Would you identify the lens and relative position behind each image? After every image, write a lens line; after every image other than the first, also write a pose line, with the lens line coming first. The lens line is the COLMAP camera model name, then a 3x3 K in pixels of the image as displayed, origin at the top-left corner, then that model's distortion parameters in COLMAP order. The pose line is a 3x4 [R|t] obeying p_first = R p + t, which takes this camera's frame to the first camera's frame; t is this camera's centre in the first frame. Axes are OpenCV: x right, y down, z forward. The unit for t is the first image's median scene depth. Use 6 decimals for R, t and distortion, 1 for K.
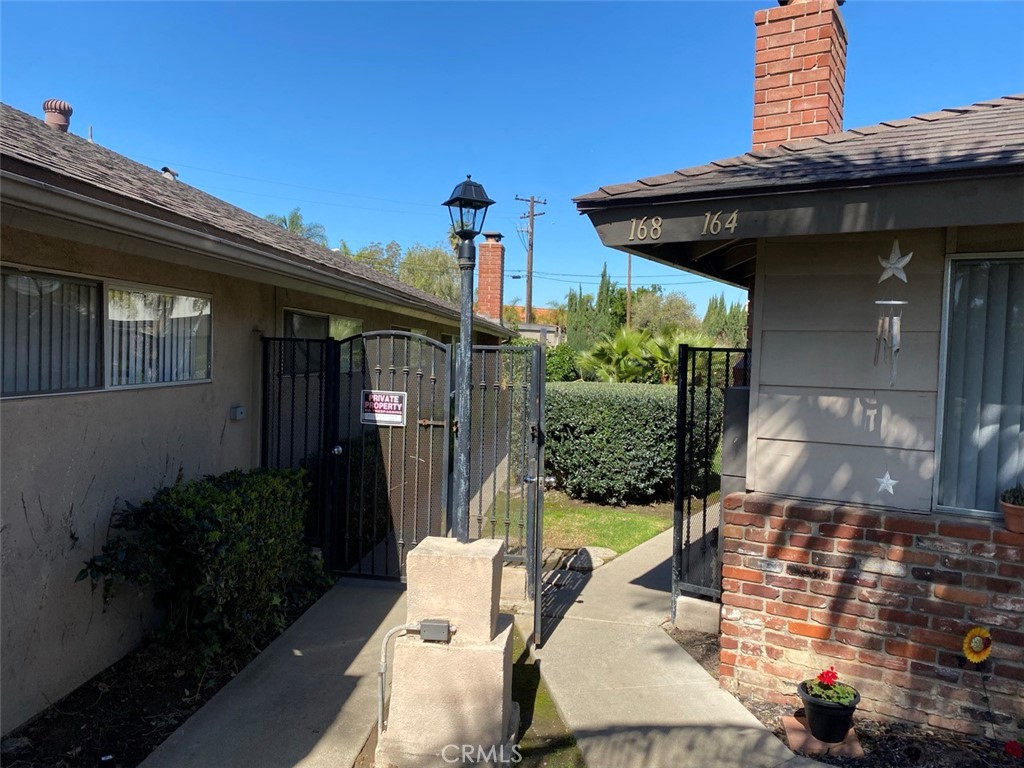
lens RADIAL K [[773.0, 0, 510.5], [0, 773.0, 386.5], [0, 0, 1]] dist [0.053339, -0.068729]
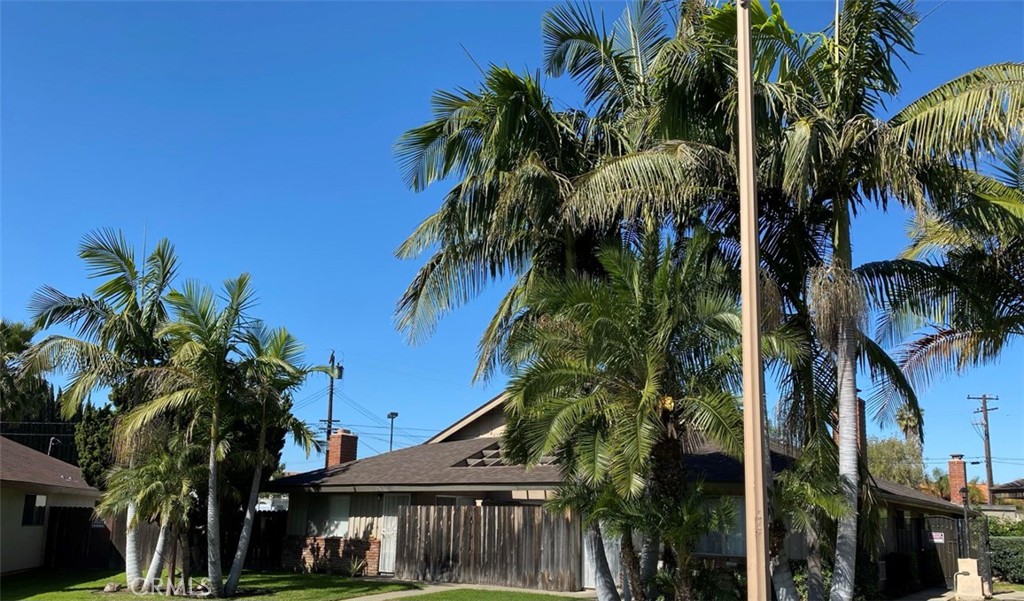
lens RADIAL K [[759.2, 0, 514.3], [0, 759.2, 389.9], [0, 0, 1]] dist [0.014250, 0.004009]
pose [[0.859196, -0.091767, -0.503350, -0.000166], [-0.023867, 0.975525, -0.218591, 0.036058], [0.511090, 0.199826, 0.835976, -0.622650]]
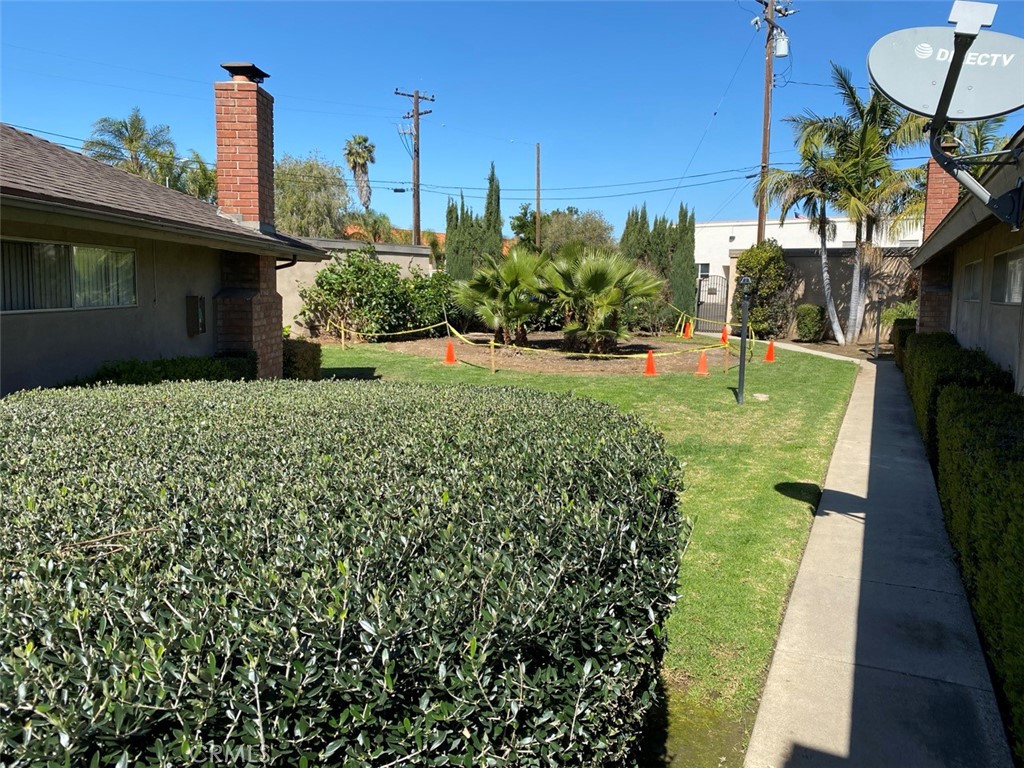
lens RADIAL K [[773.0, 0, 518.9], [0, 773.0, 380.2], [0, 0, 1]] dist [0.053339, -0.068729]
pose [[0.993771, -0.024749, 0.108655, 0.070827], [0.015797, 0.996467, 0.082489, -0.012263], [-0.110313, -0.080258, 0.990651, 0.275440]]
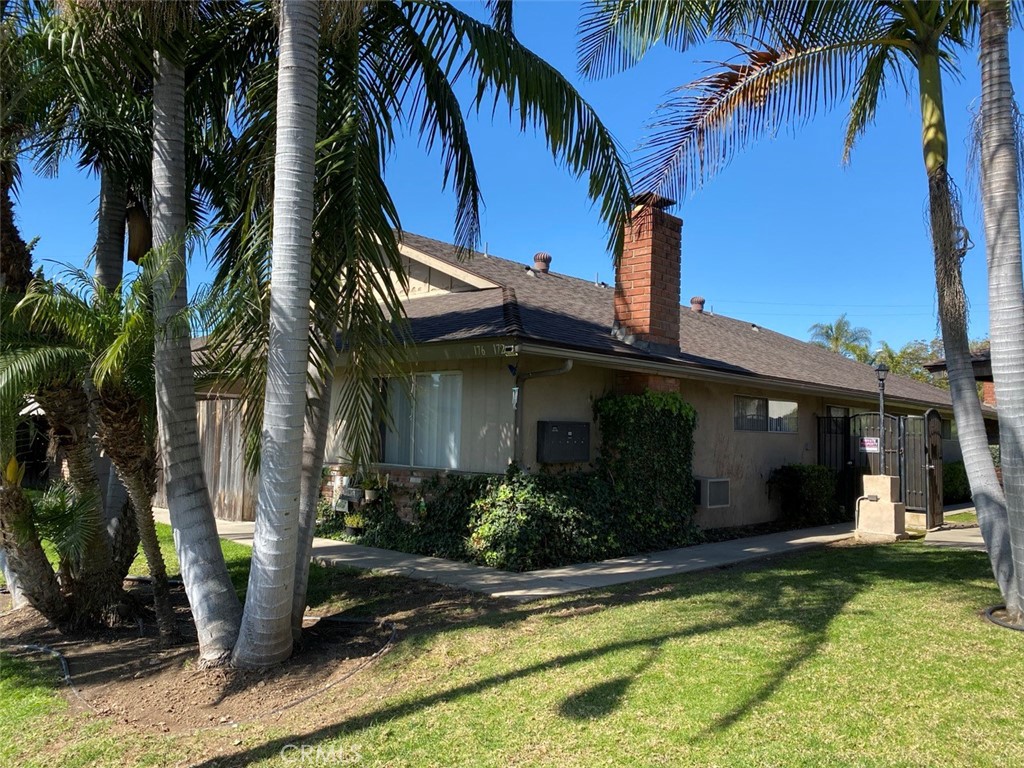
lens RADIAL K [[773.0, 0, 520.9], [0, 773.0, 388.1], [0, 0, 1]] dist [0.053339, -0.068729]
pose [[0.787596, -0.049665, -0.614187, 0.094505], [-0.028447, 0.992753, -0.116755, 0.032826], [0.615535, 0.109428, 0.780476, -0.310424]]
